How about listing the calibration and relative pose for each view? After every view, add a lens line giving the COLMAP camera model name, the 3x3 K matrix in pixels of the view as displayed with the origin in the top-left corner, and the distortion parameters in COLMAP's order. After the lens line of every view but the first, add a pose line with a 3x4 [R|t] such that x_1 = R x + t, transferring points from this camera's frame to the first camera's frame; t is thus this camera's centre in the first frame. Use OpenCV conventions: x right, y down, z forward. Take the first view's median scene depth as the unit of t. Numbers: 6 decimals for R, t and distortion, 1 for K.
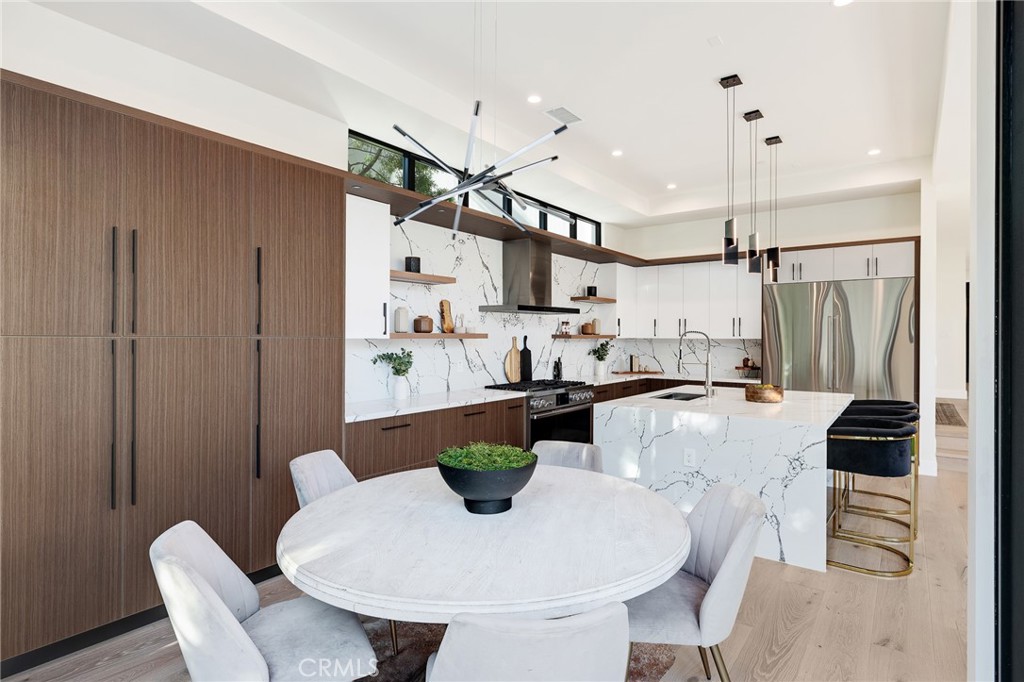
lens RADIAL K [[530.6, 0, 512.0], [0, 530.6, 341.0], [0, 0, 1]] dist [-0.000094, -0.000018]
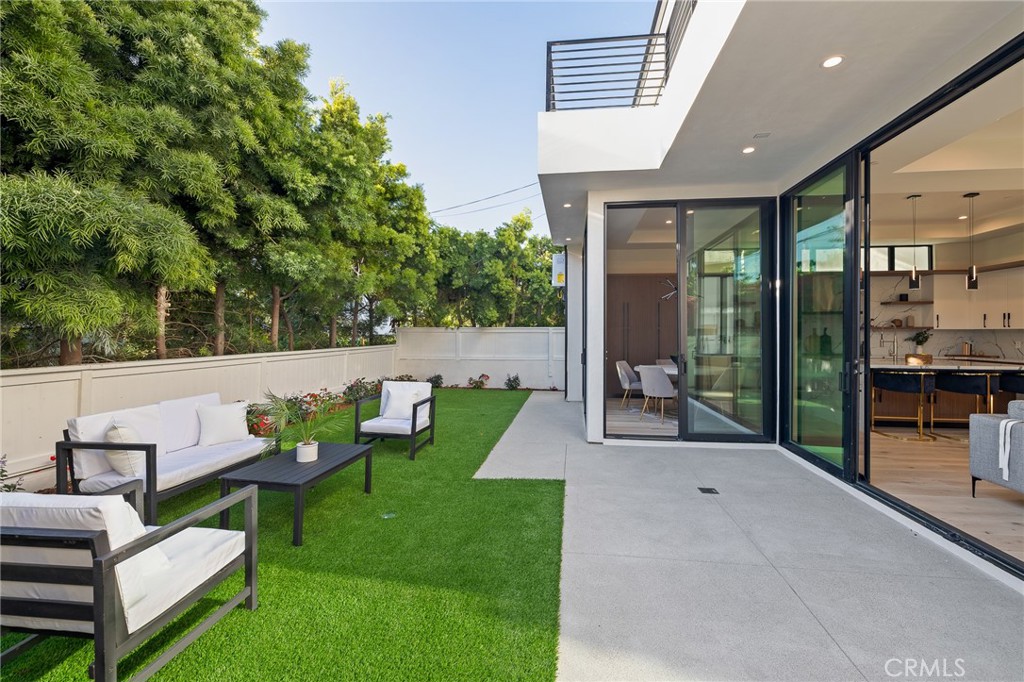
lens RADIAL K [[436.7, 0, 521.2], [0, 436.7, 341.3], [0, 0, 1]] dist [-0.014163, -0.000003]
pose [[0.498262, 0.018864, -0.866822, 0.838471], [-0.006333, 0.999816, 0.018119, 0.016713], [0.867004, -0.003538, 0.498289, -0.653973]]
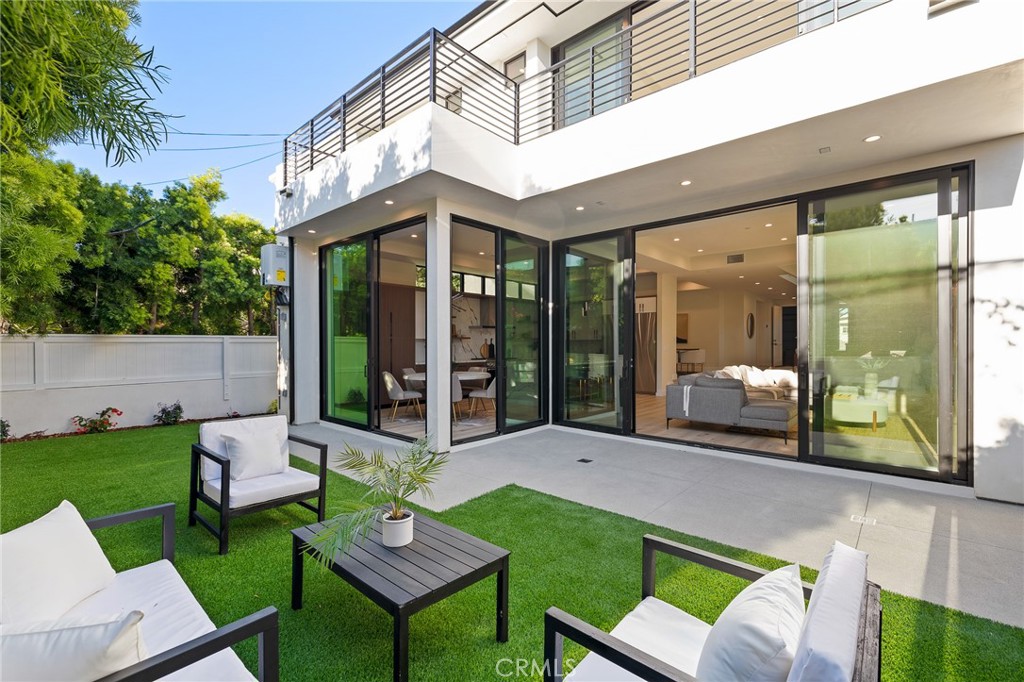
lens RADIAL K [[436.7, 0, 521.2], [0, 436.7, 341.3], [0, 0, 1]] dist [-0.014163, -0.000003]
pose [[0.997559, -0.001309, -0.069814, 0.312729], [0.000653, 0.999955, -0.009415, 0.023577], [0.069824, 0.009347, 0.997516, -0.980368]]
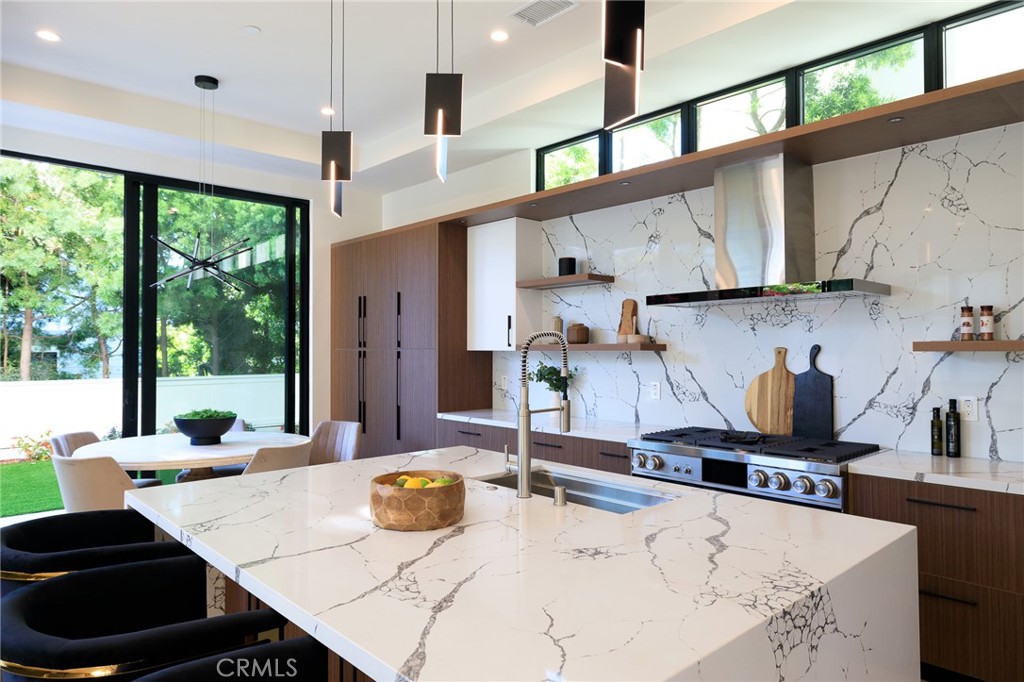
lens RADIAL K [[640.1, 0, 512.0], [0, 640.1, 341.0], [0, 0, 1]] dist [0.000873, 0.000290]
pose [[-0.184435, -0.012301, -0.982768, 0.708313], [-0.004562, 0.999922, -0.011659, -0.006273], [0.982834, 0.002333, -0.184476, 0.899554]]
